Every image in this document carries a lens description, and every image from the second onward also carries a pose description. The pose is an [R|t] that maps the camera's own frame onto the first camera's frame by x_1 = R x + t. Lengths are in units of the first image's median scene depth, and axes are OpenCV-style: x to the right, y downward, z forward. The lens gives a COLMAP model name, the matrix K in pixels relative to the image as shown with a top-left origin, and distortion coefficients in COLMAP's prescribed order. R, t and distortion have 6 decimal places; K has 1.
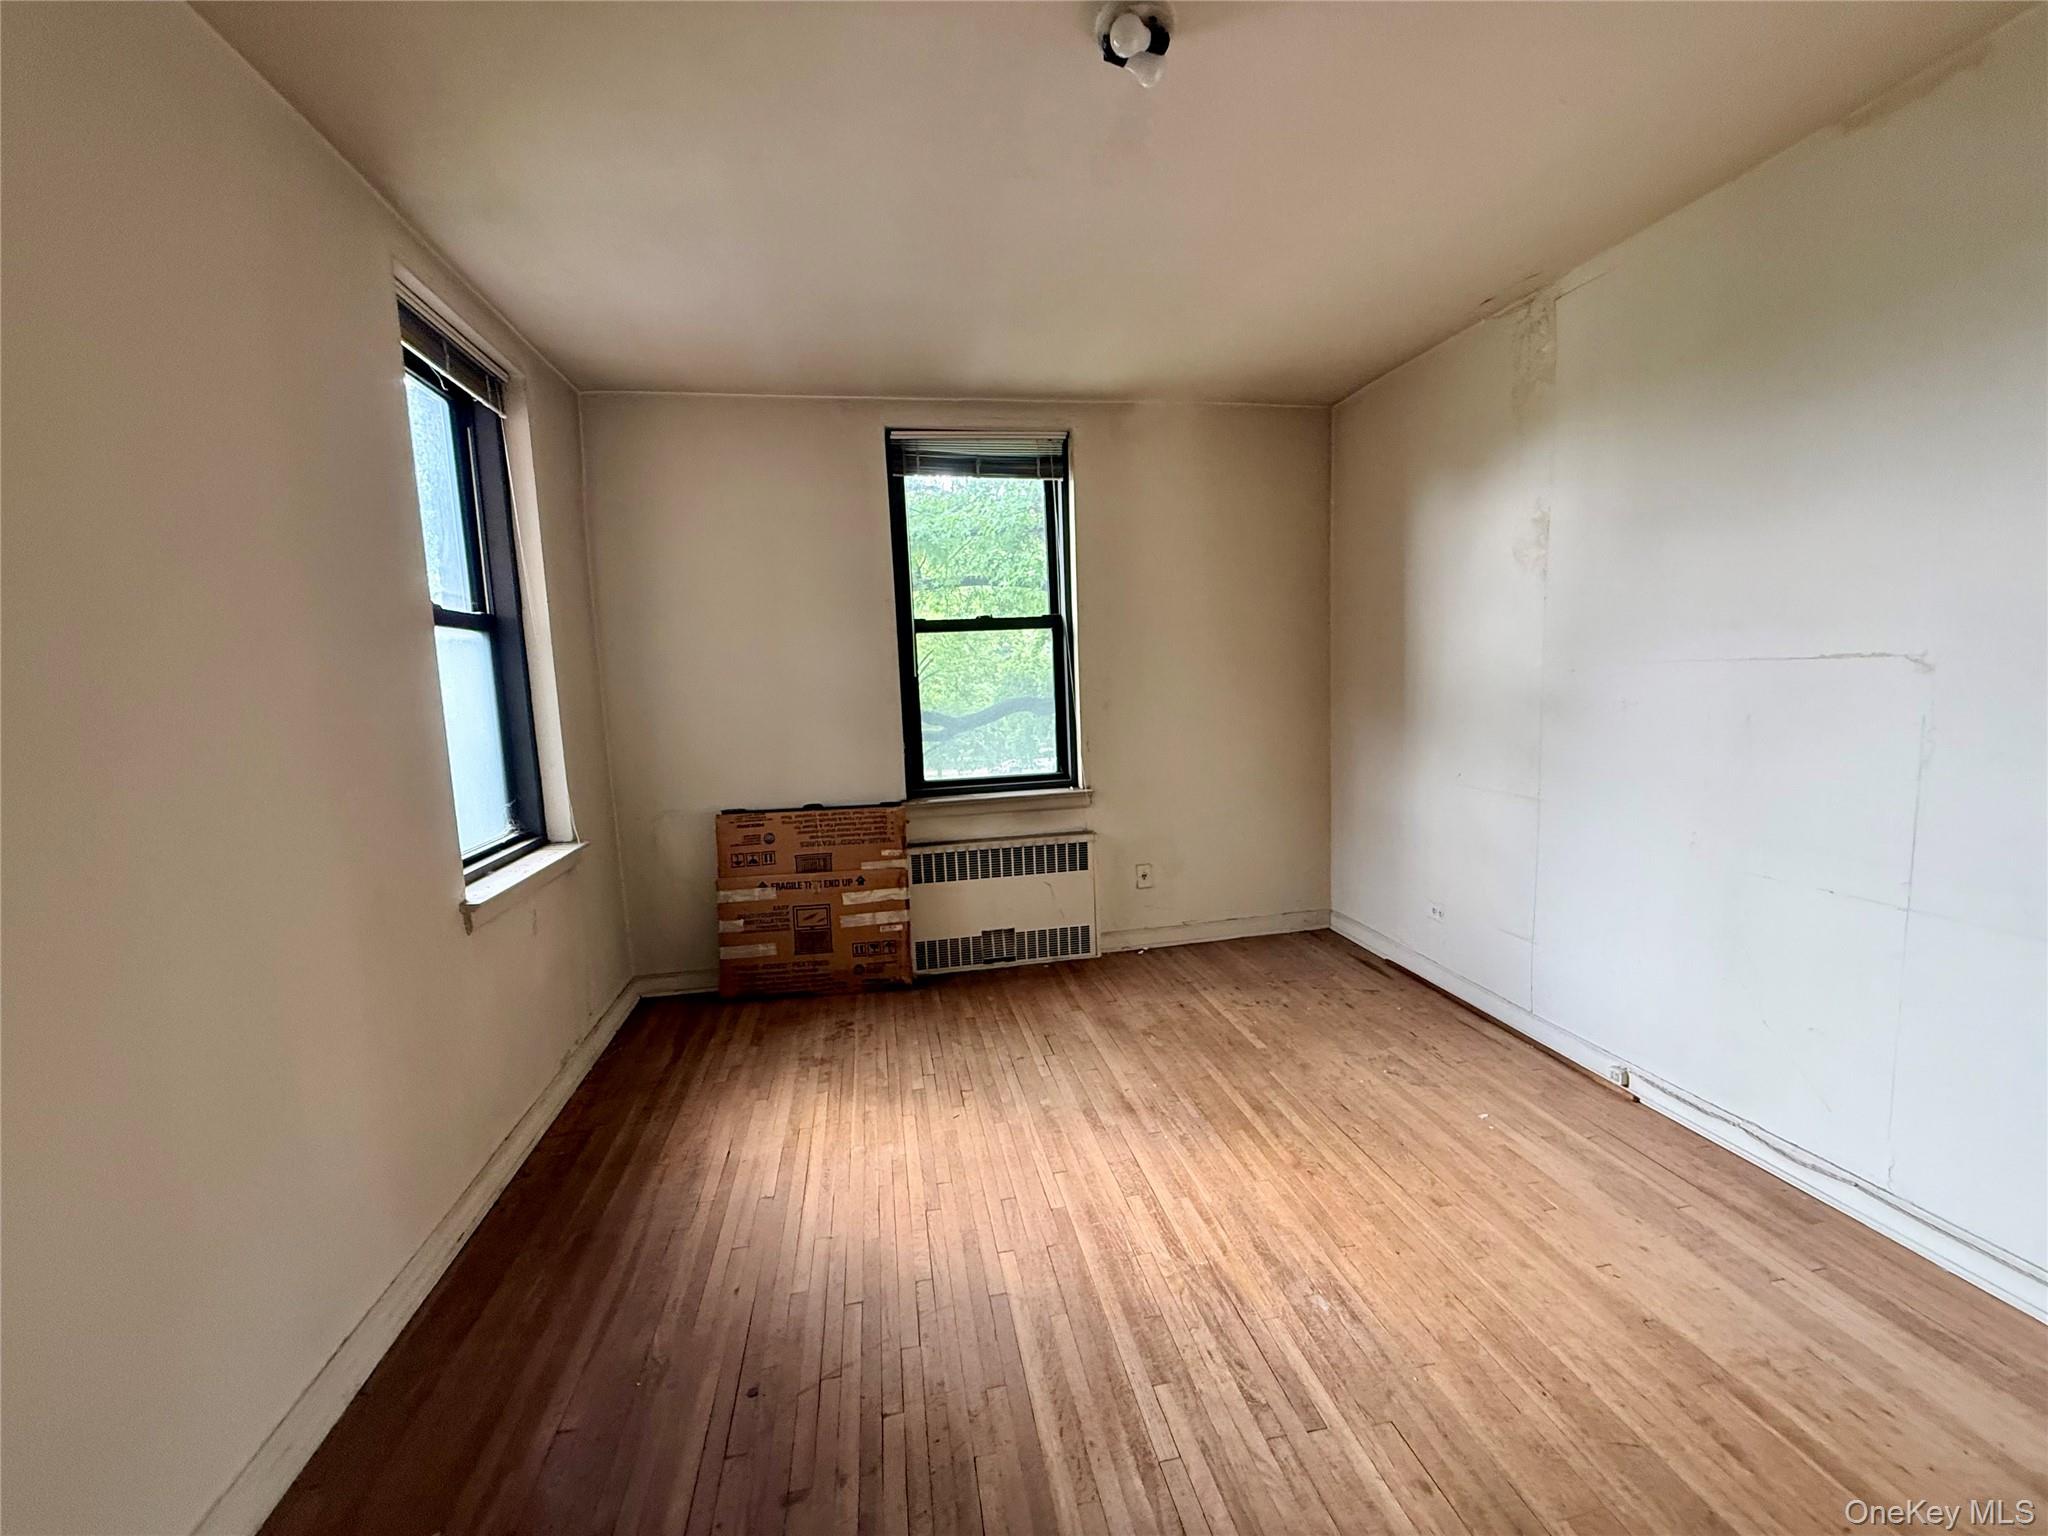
lens RADIAL K [[819.3, 0, 1019.9], [0, 819.3, 766.3], [0, 0, 1]] dist [0.001309, -0.000816]
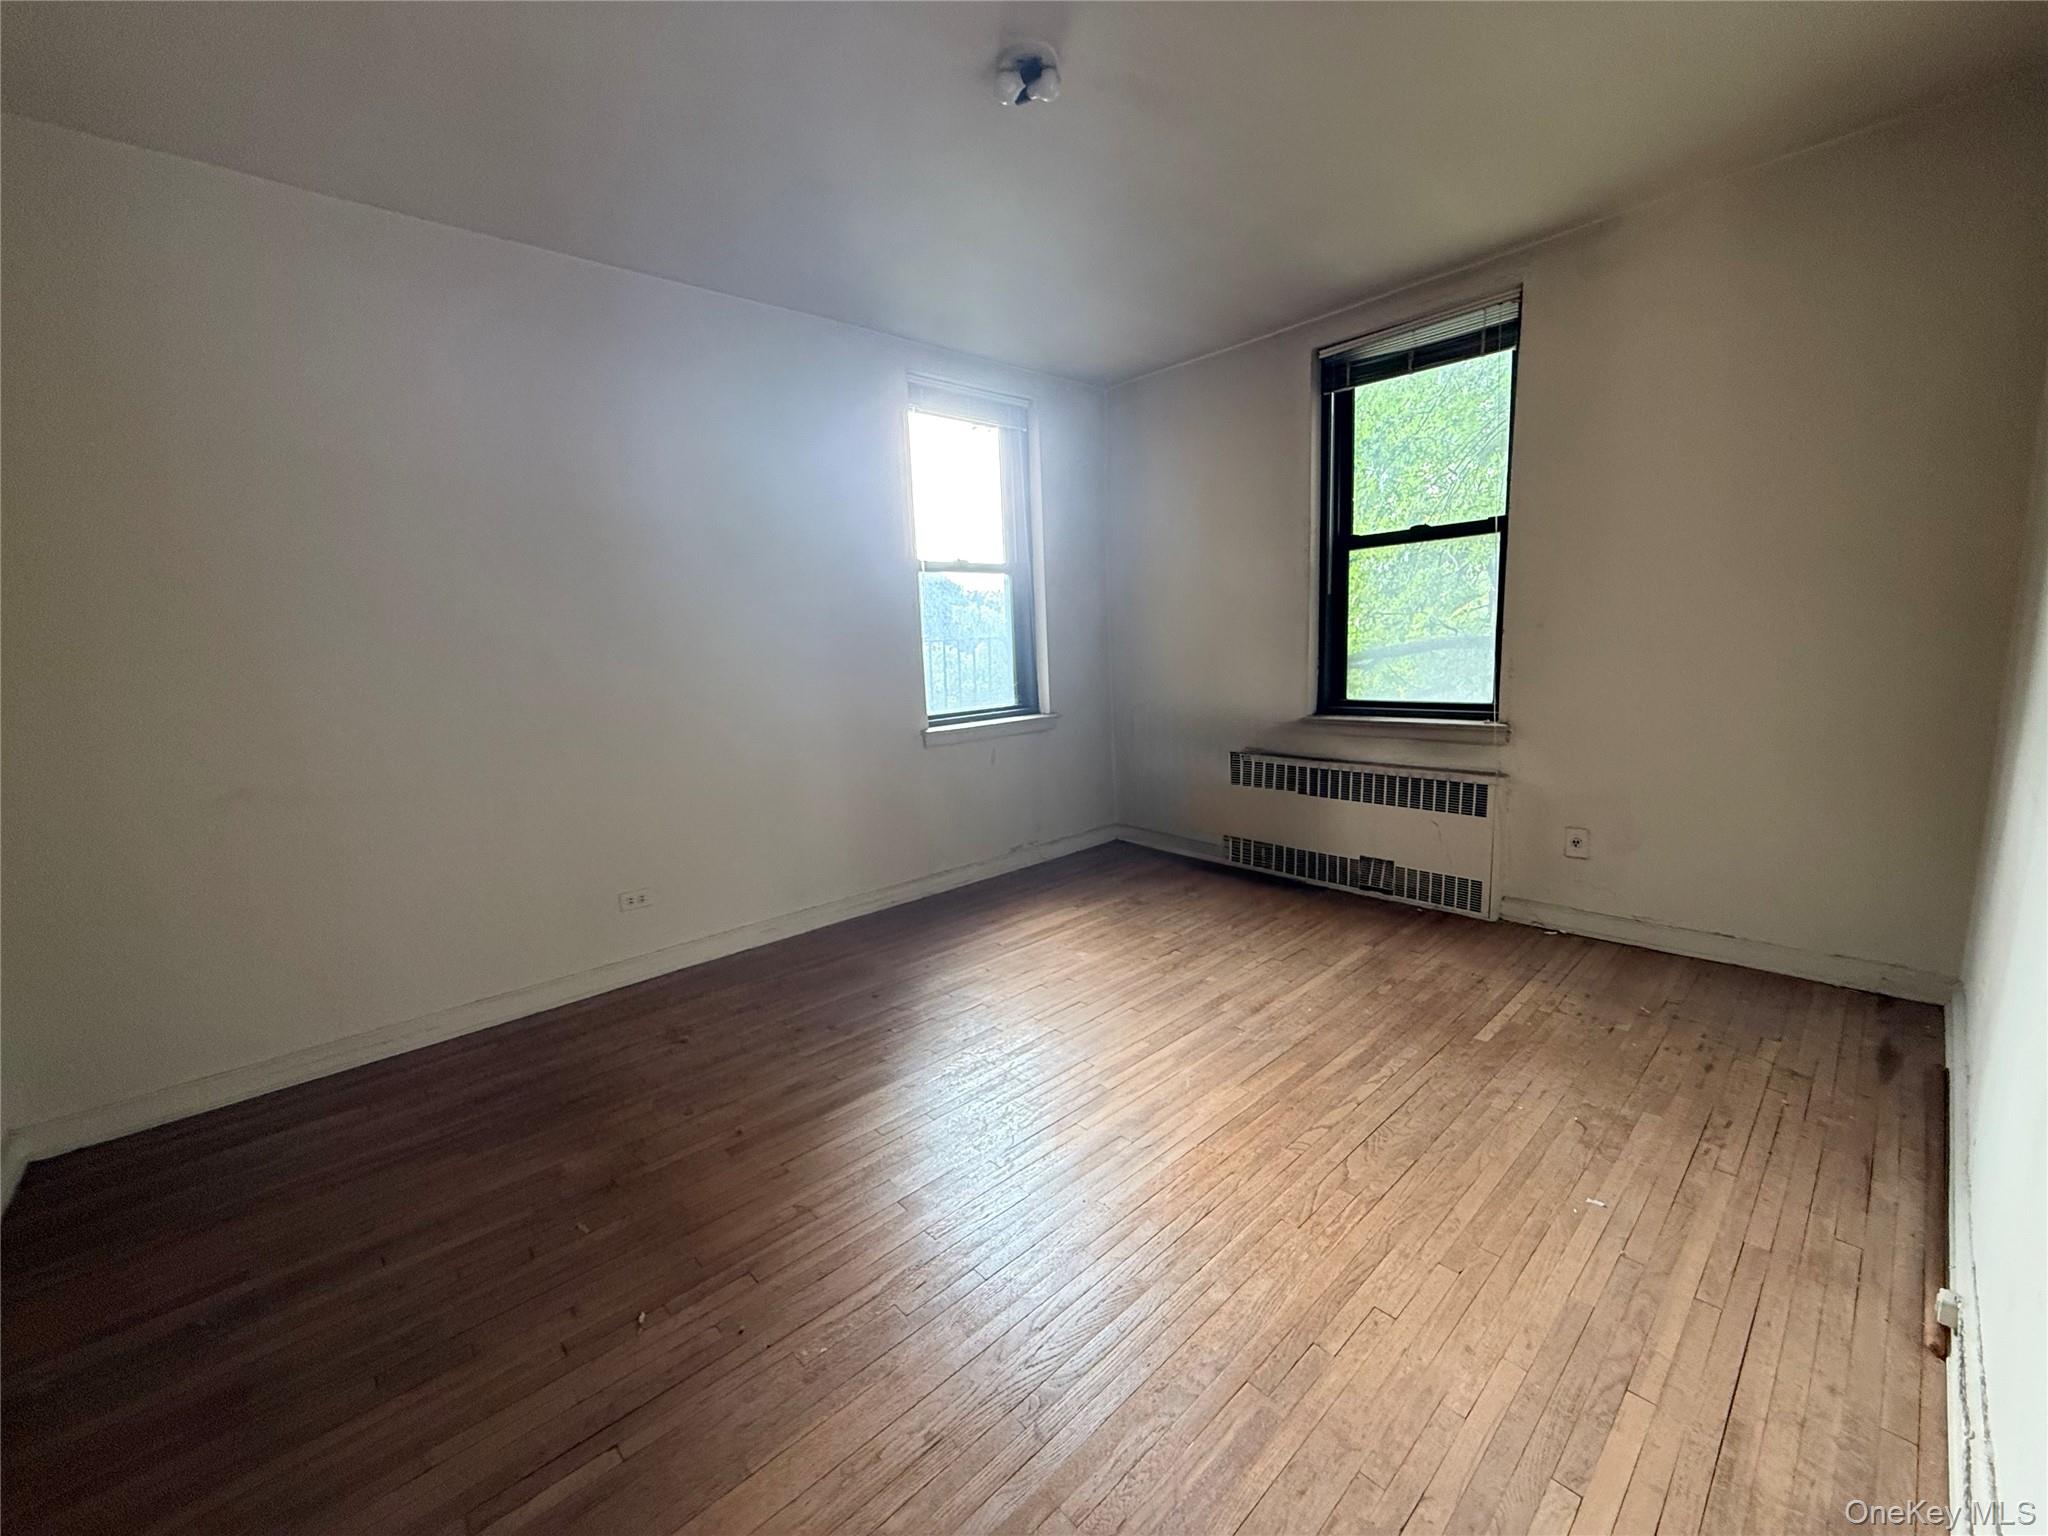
lens RADIAL K [[809.9, 0, 994.7], [0, 809.9, 762.0], [0, 0, 1]] dist [0.002861, 0.000353]
pose [[0.520675, 0.149069, -0.840640, 0.530591], [-0.071813, 0.988796, 0.130861, -0.005473], [0.850729, -0.007767, 0.525547, 0.115952]]
